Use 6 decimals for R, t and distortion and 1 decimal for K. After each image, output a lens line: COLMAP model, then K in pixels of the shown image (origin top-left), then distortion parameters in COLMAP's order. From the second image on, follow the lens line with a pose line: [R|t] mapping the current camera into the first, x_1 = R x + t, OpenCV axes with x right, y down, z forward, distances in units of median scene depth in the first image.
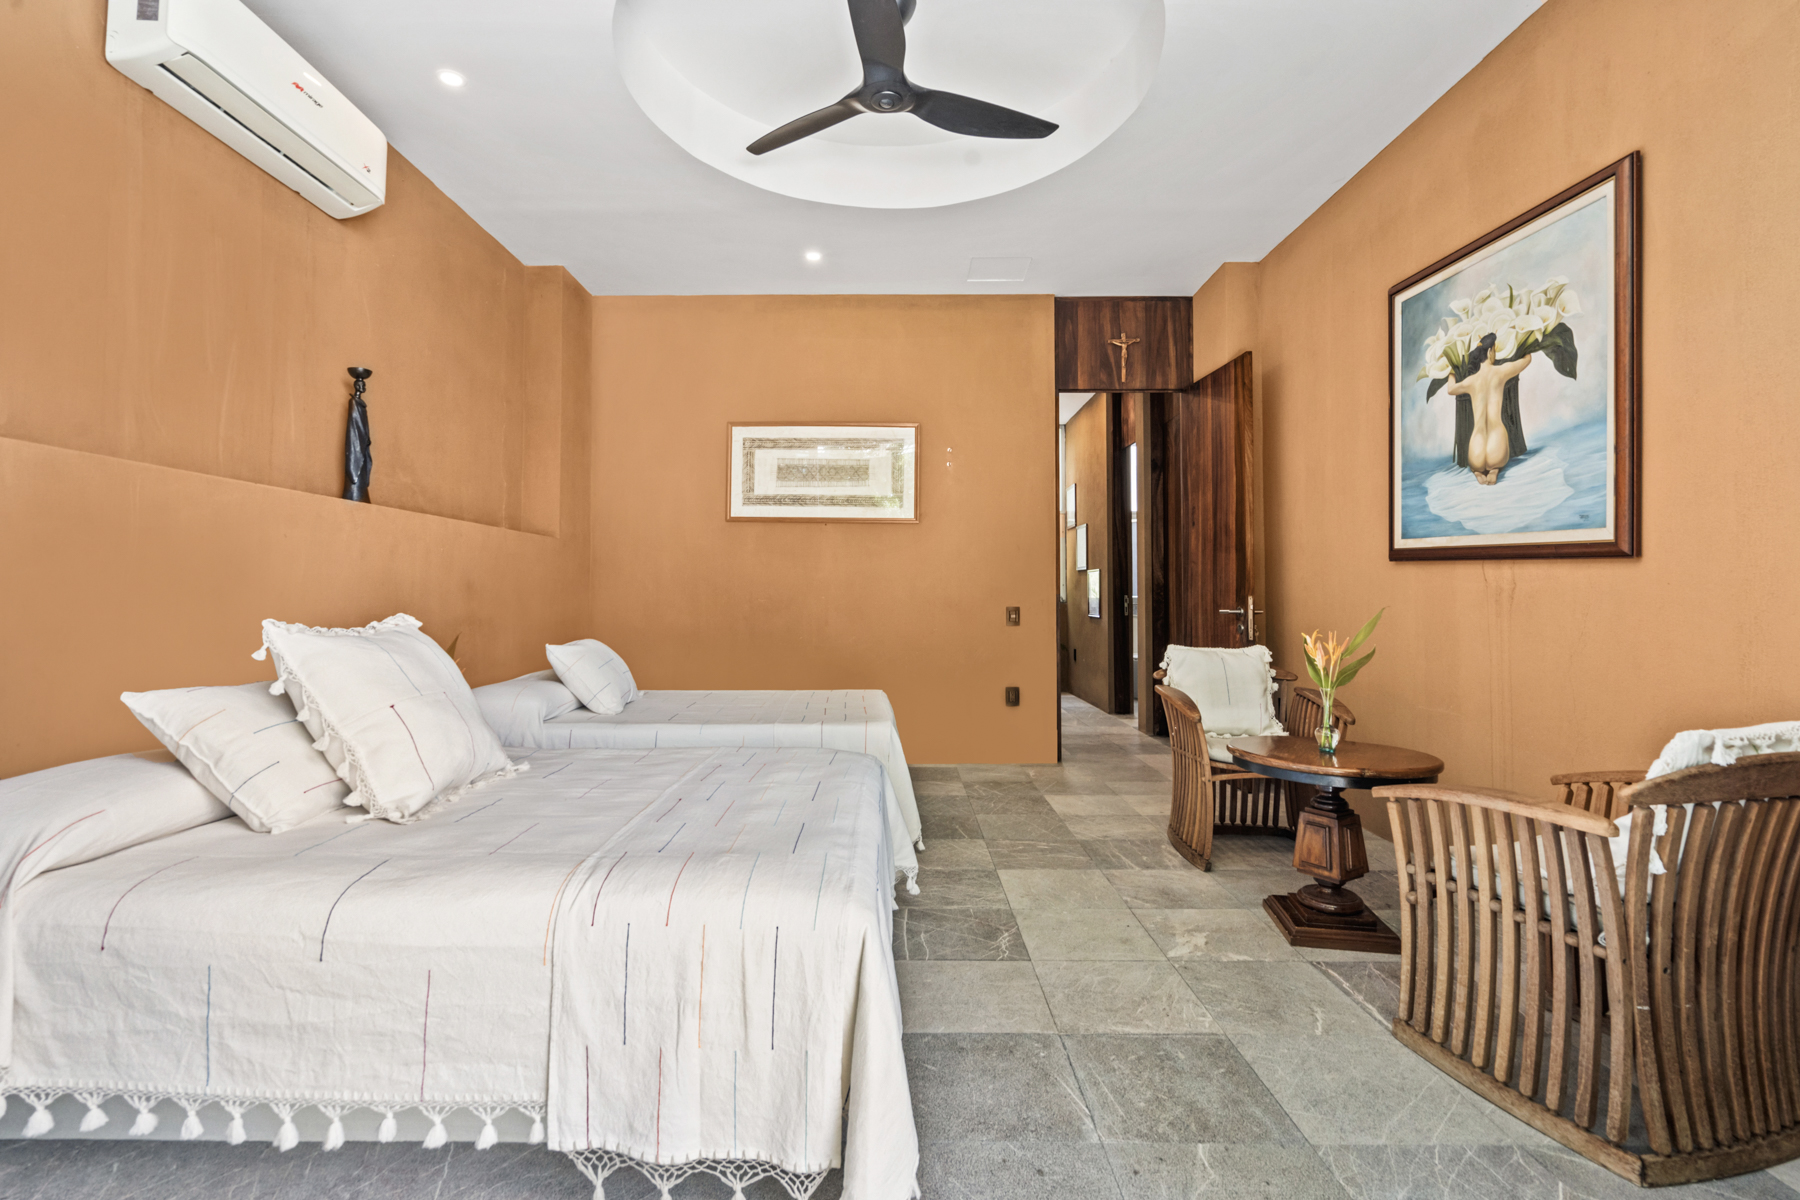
lens RADIAL K [[827.0, 0, 898.2], [0, 827.0, 612.7], [0, 0, 1]] dist [0.003030, 0.000401]
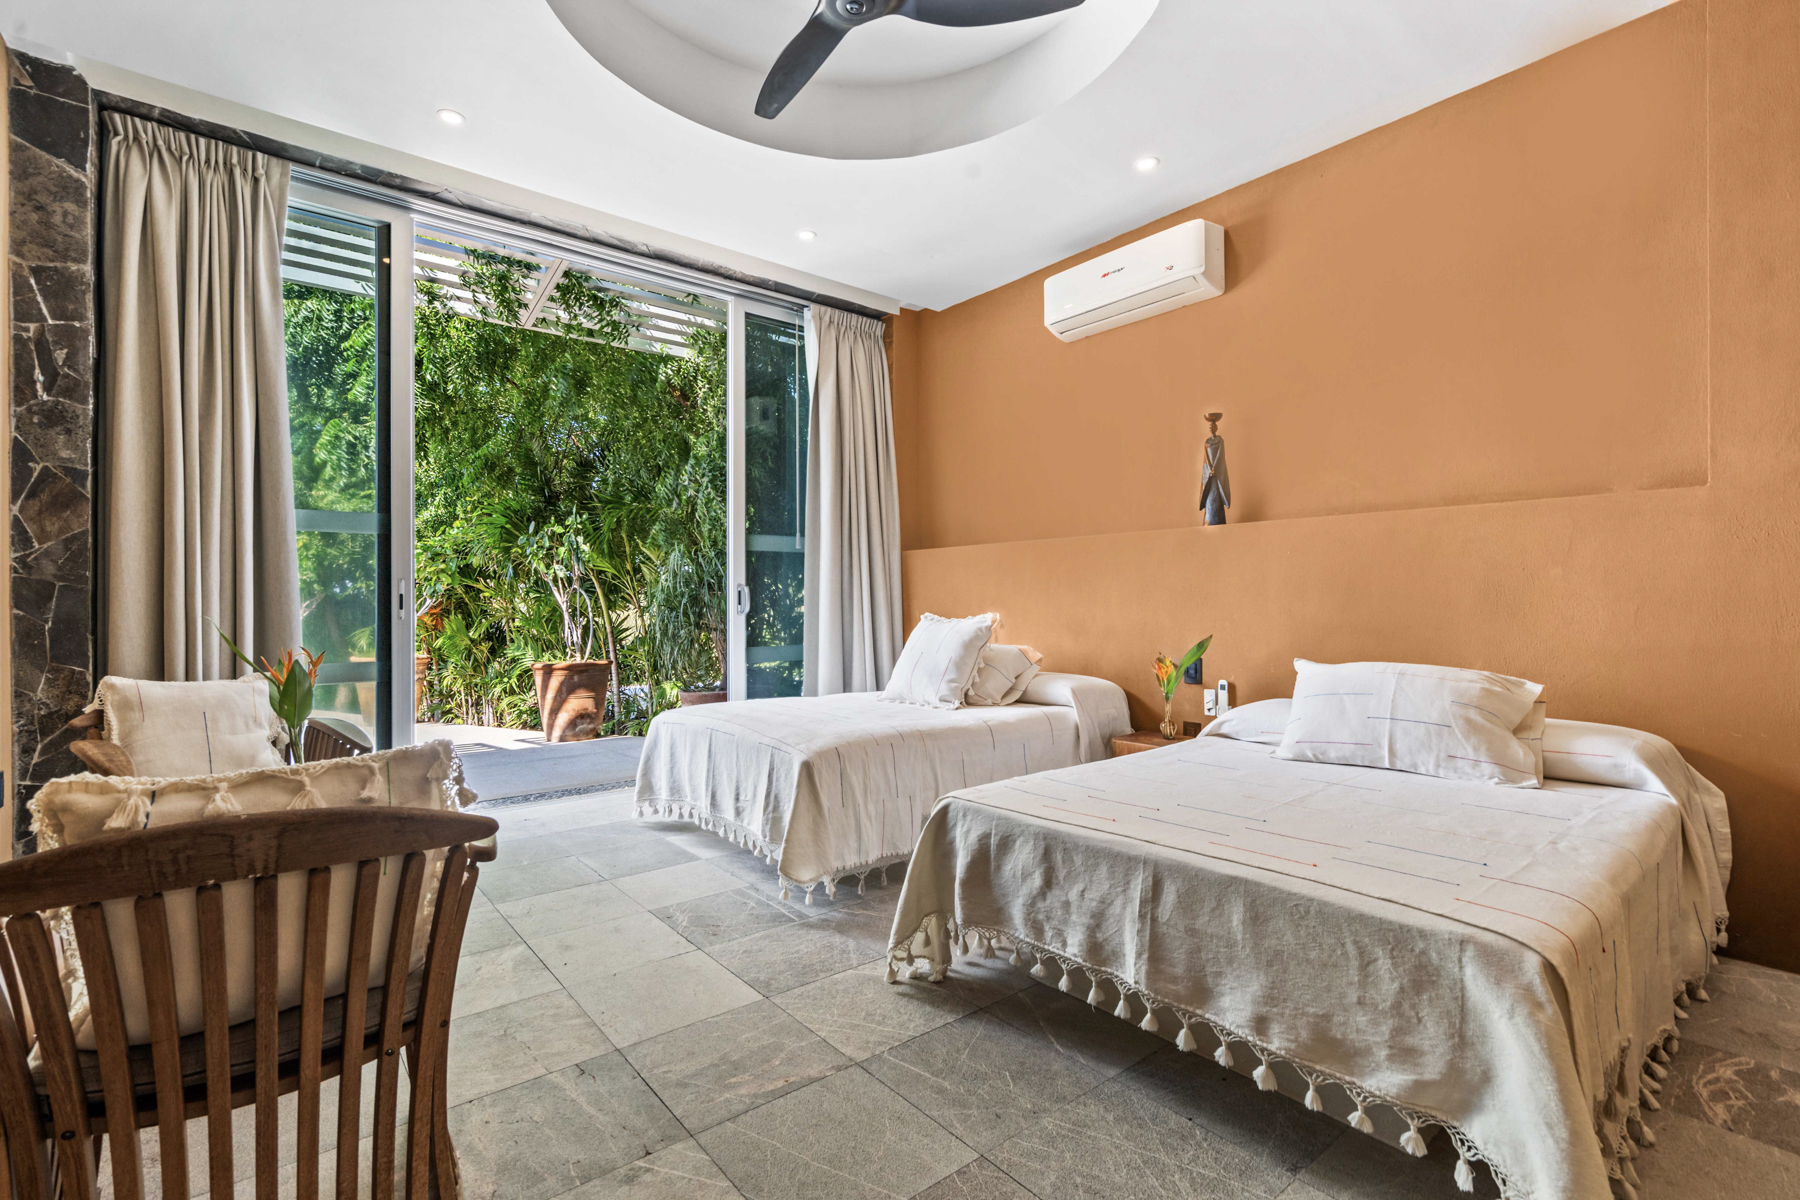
lens RADIAL K [[827.0, 0, 898.2], [0, 827.0, 612.7], [0, 0, 1]] dist [0.003030, 0.000401]
pose [[-0.783484, 0.010467, -0.621324, 0.474669], [0.004975, 0.999932, 0.010572, -0.014009], [0.621393, 0.005192, -0.783482, 1.666850]]
